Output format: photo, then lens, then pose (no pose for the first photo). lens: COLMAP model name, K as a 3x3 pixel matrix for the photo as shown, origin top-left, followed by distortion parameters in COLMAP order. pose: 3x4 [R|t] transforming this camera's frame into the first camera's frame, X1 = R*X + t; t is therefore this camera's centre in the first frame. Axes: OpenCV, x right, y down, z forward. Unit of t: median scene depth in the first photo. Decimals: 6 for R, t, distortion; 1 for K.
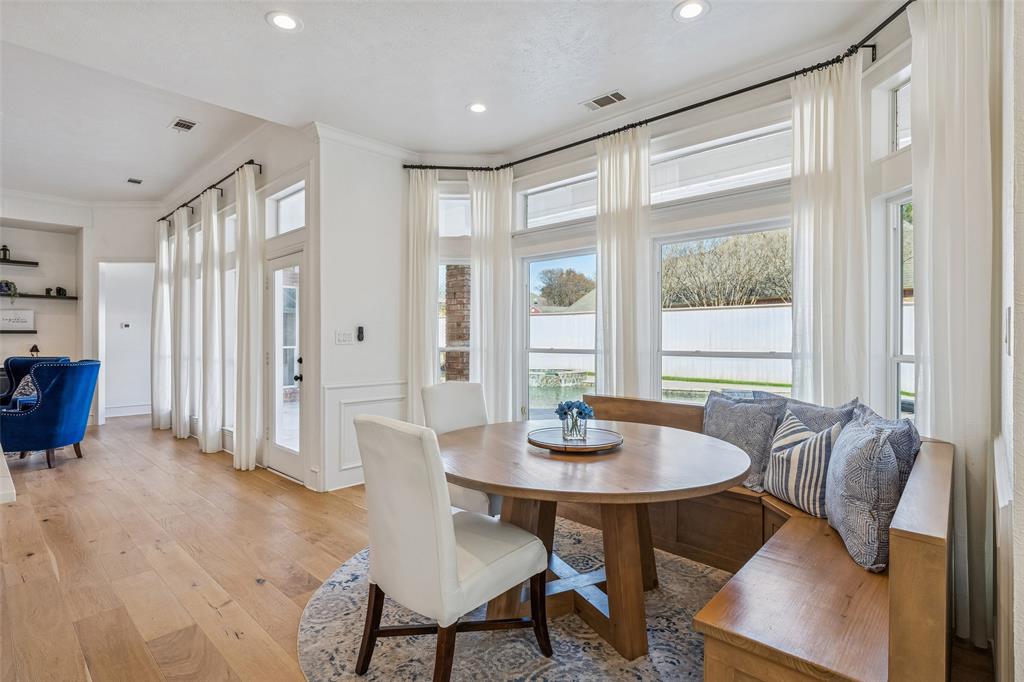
lens RADIAL K [[504.9, 0, 515.2], [0, 504.9, 337.4], [0, 0, 1]] dist [0.003097, -0.000001]
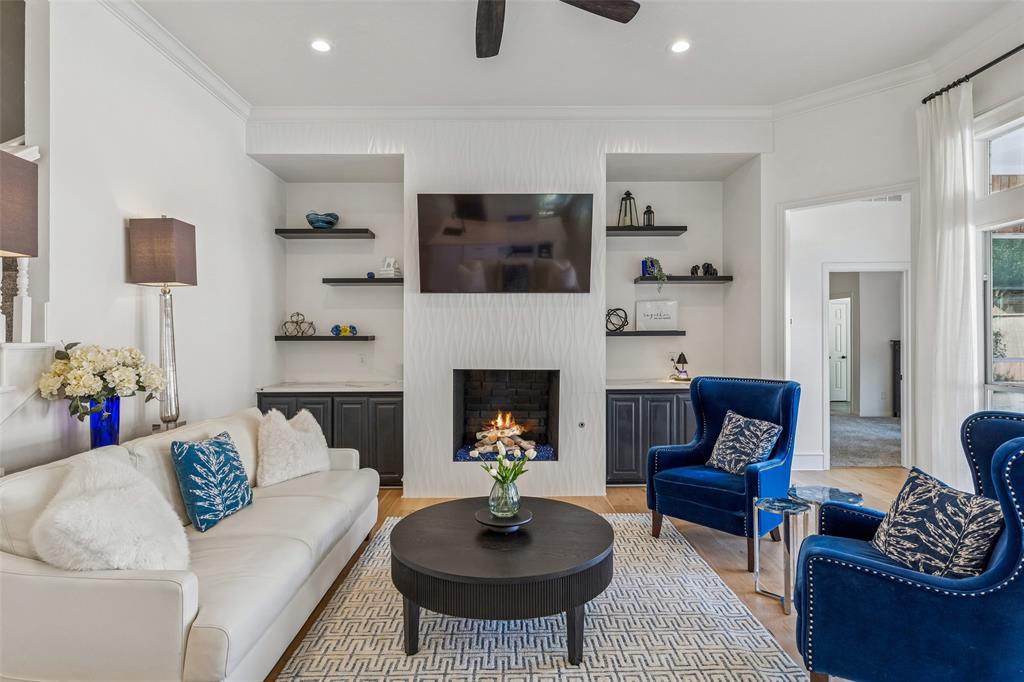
lens RADIAL K [[531.5, 0, 515.2], [0, 531.5, 337.9], [0, 0, 1]] dist [0.003260, -0.000099]
pose [[0.694722, 0.000037, -0.719278, -0.943869], [0.004537, 0.999980, 0.004434, -0.013479], [0.719264, -0.006343, 0.694708, 0.571535]]
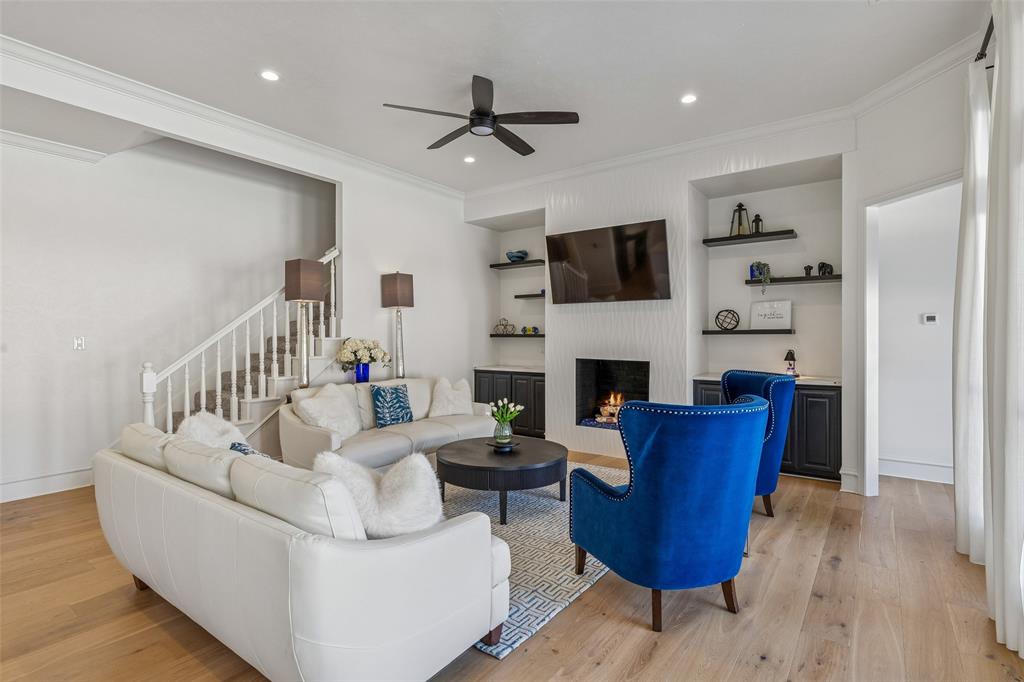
lens RADIAL K [[504.9, 0, 515.2], [0, 504.9, 337.4], [0, 0, 1]] dist [0.003097, -0.000001]
pose [[0.125244, 0.005239, -0.992112, -0.490746], [0.004658, 0.999972, 0.005869, -0.013586], [0.992115, -0.005356, 0.125216, 0.849790]]
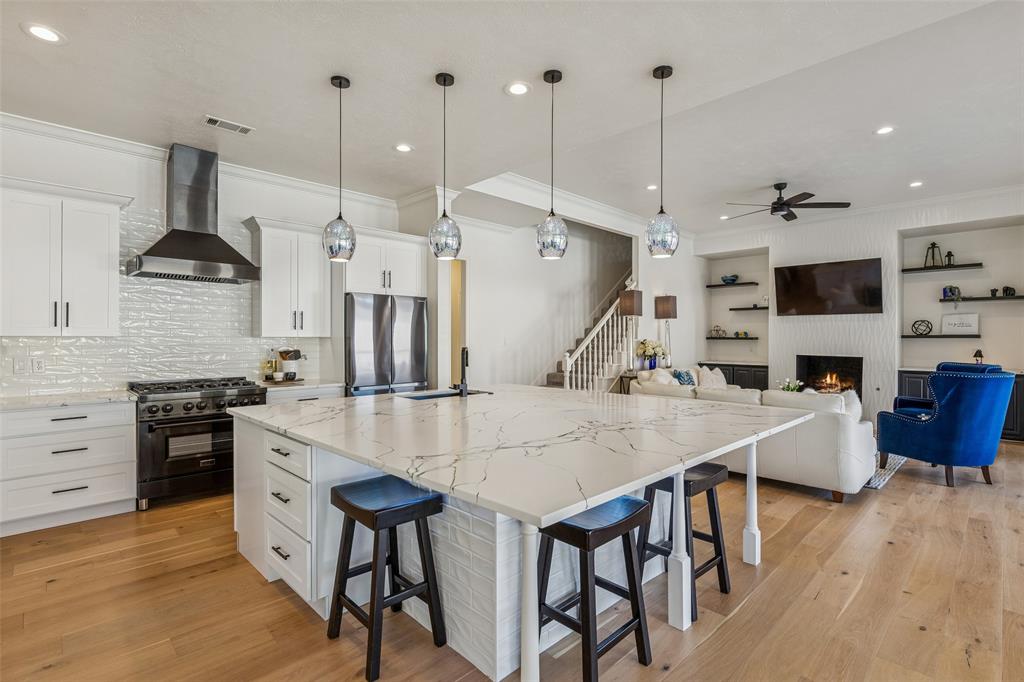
lens RADIAL K [[483.5, 0, 515.3], [0, 483.5, 339.1], [0, 0, 1]] dist [-0.001680, -0.000247]
pose [[-0.039688, 0.004425, -0.999202, -0.003620], [0.001365, 0.999990, 0.004374, -0.016760], [0.999211, -0.001191, -0.039694, 0.252157]]
